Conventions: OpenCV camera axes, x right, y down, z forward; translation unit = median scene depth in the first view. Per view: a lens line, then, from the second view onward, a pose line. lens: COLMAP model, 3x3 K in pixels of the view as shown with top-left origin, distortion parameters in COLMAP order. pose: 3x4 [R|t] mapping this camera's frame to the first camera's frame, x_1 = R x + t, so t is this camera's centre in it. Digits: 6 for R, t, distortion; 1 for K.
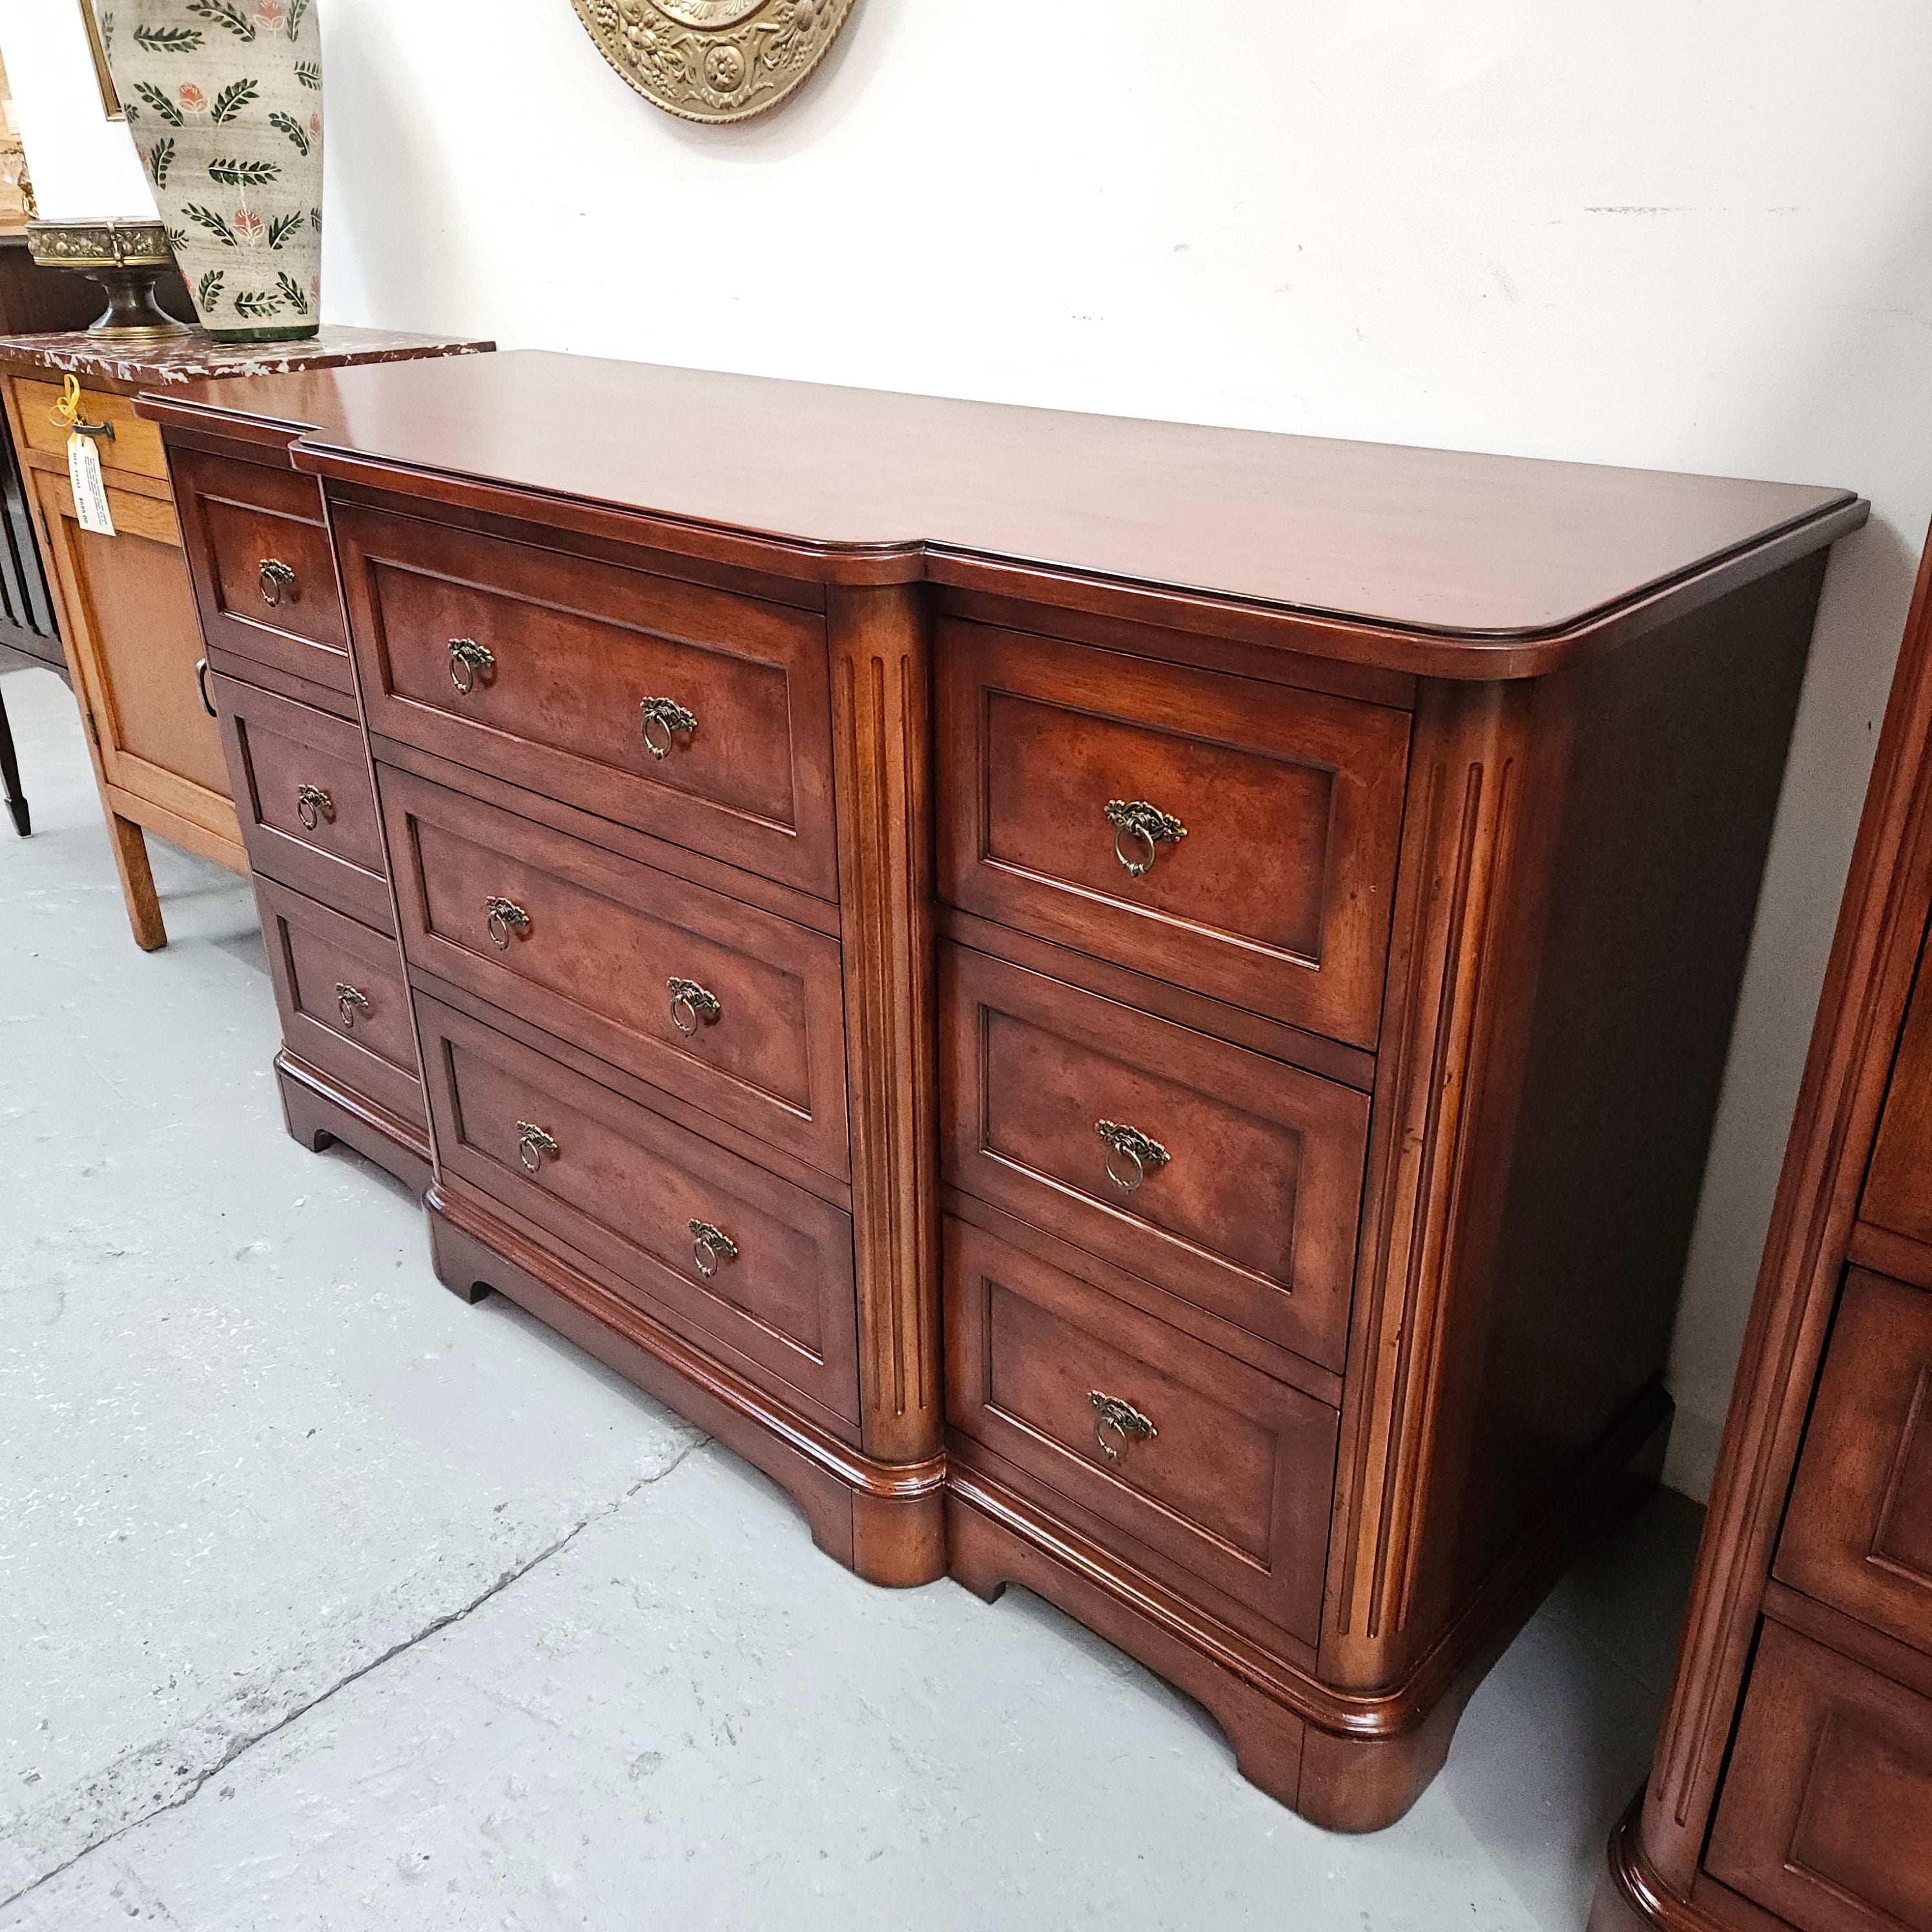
lens RADIAL K [[1710.9, 0, 959.7], [0, 1710.9, 961.2], [0, 0, 1]] dist [0.076848, -0.066308]
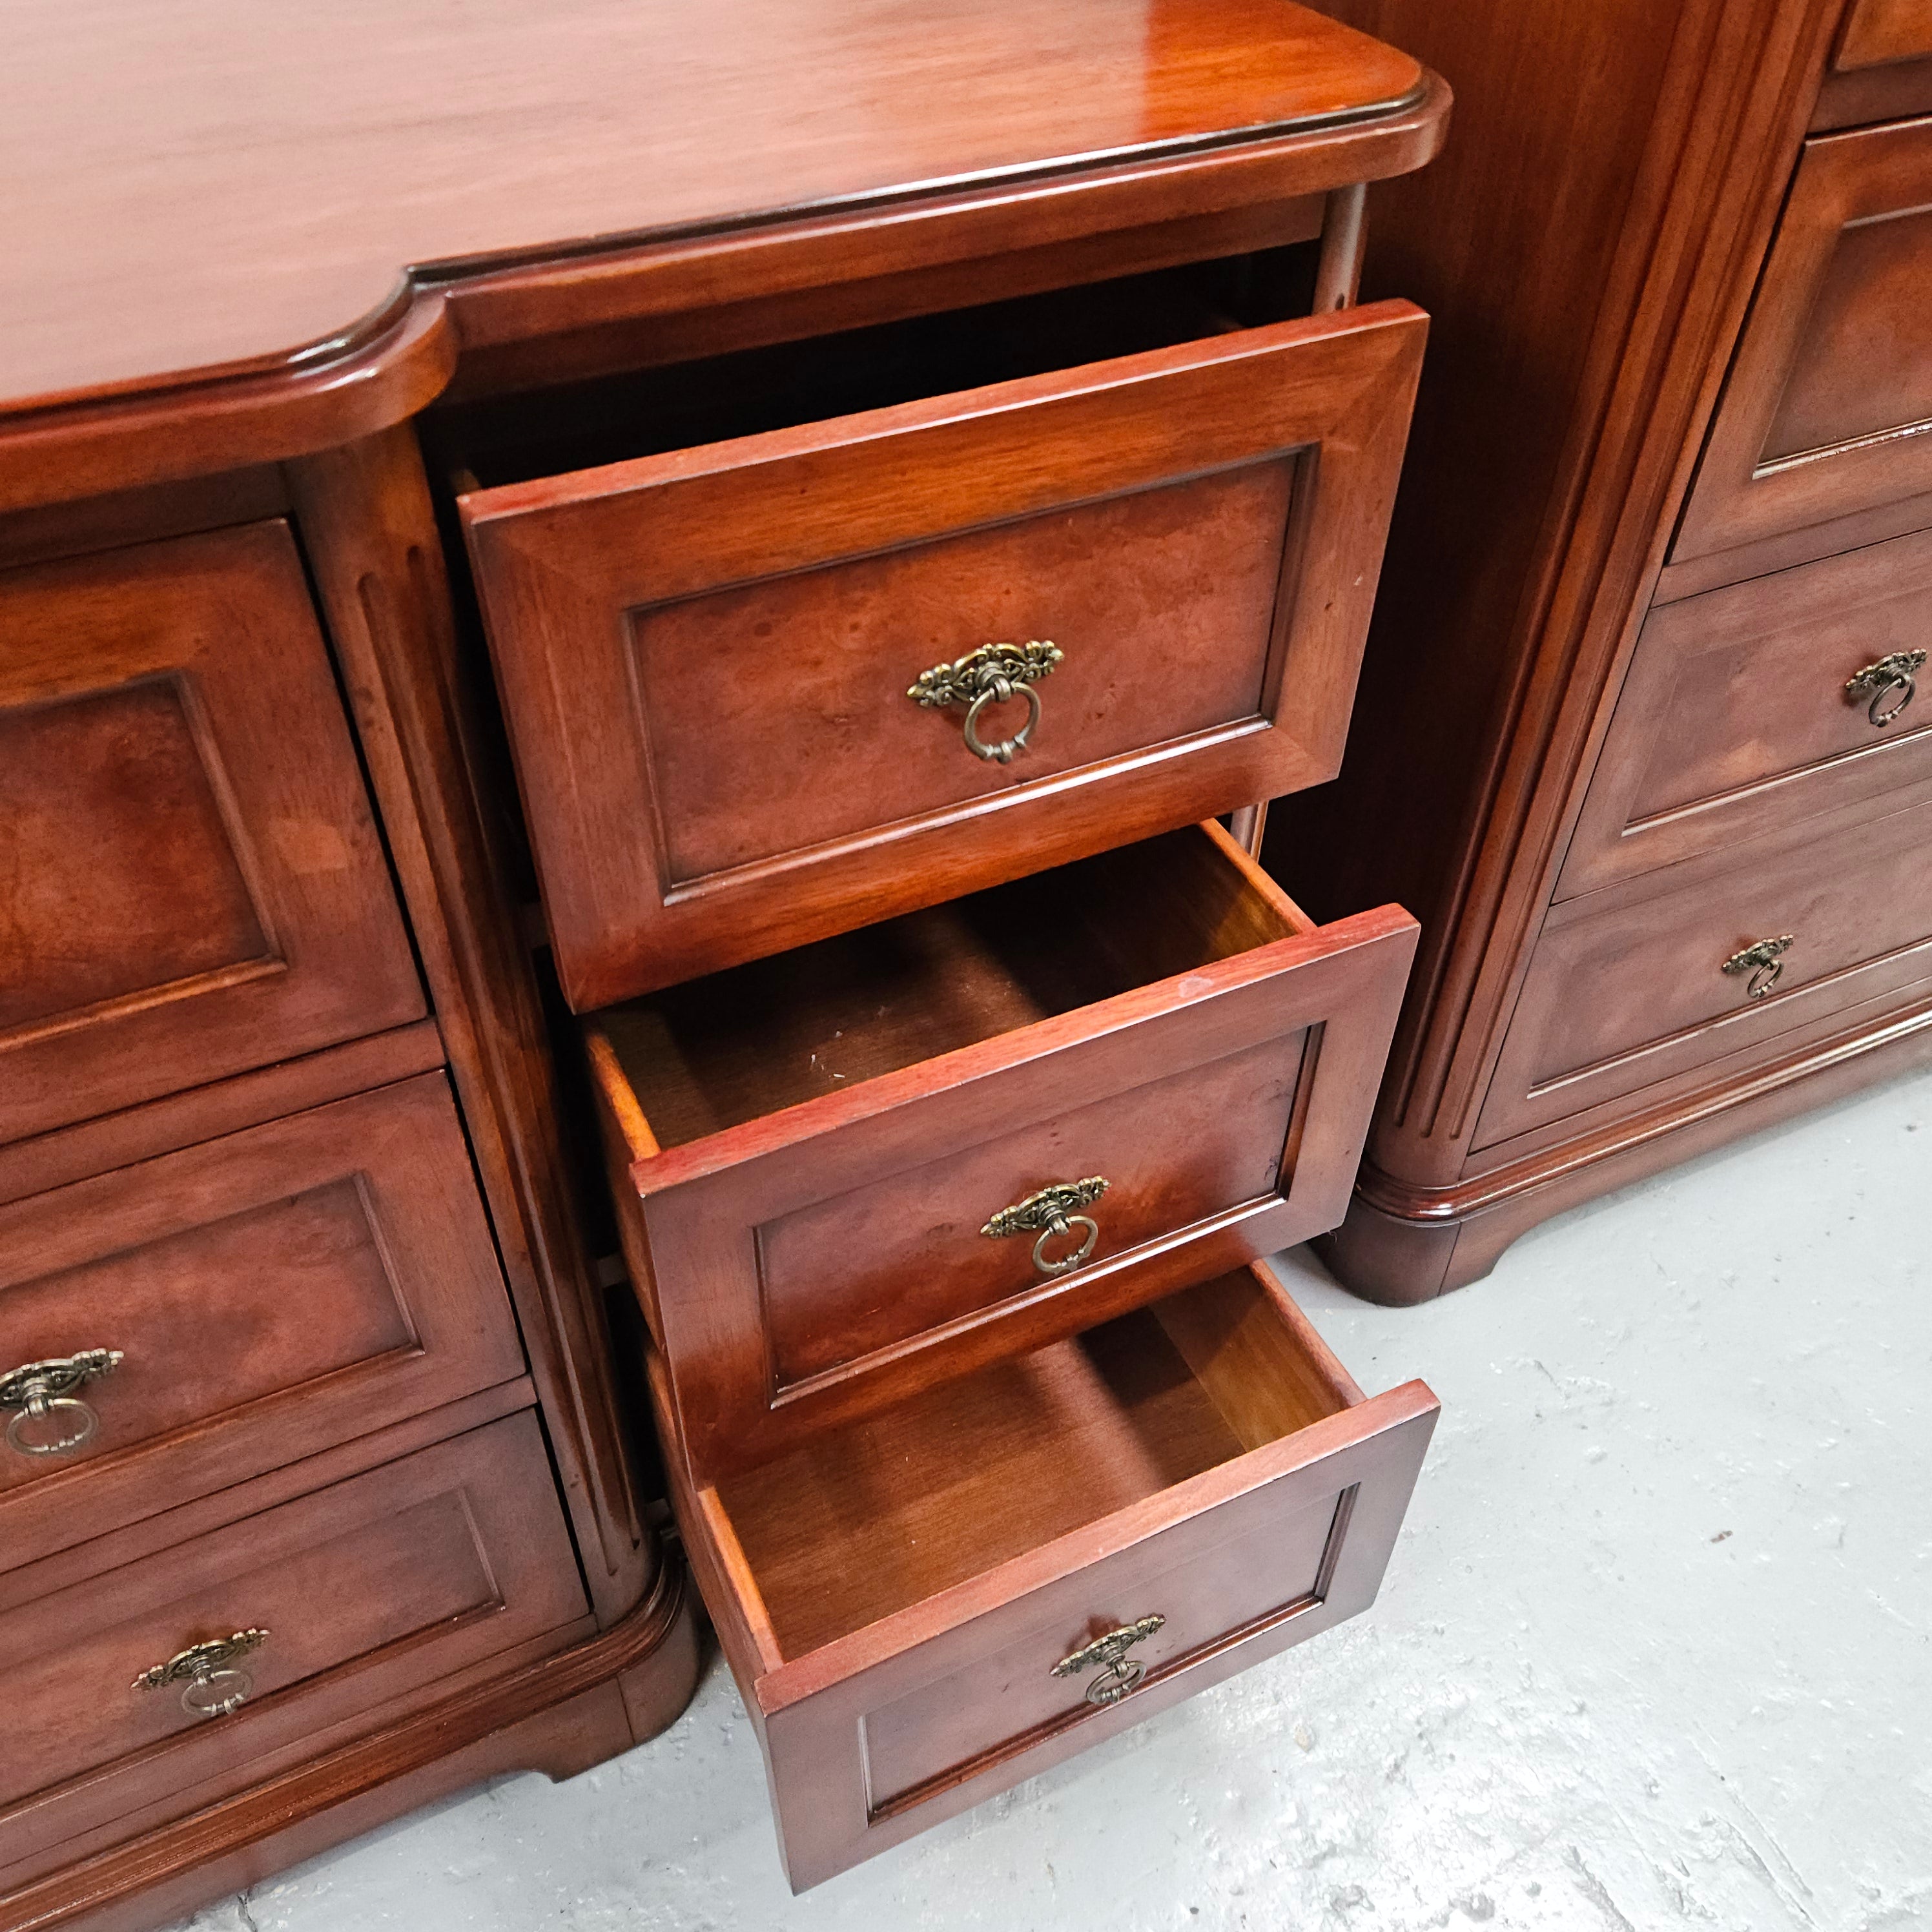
lens RADIAL K [[1710.9, 0, 958.3], [0, 1710.9, 971.3], [0, 0, 1]] dist [0.076848, -0.066308]
pose [[0.367474, -0.627704, 0.686259, -0.369986], [0.387314, 0.774142, 0.500691, -0.248632], [-0.845547, 0.081807, 0.527596, 0.576986]]
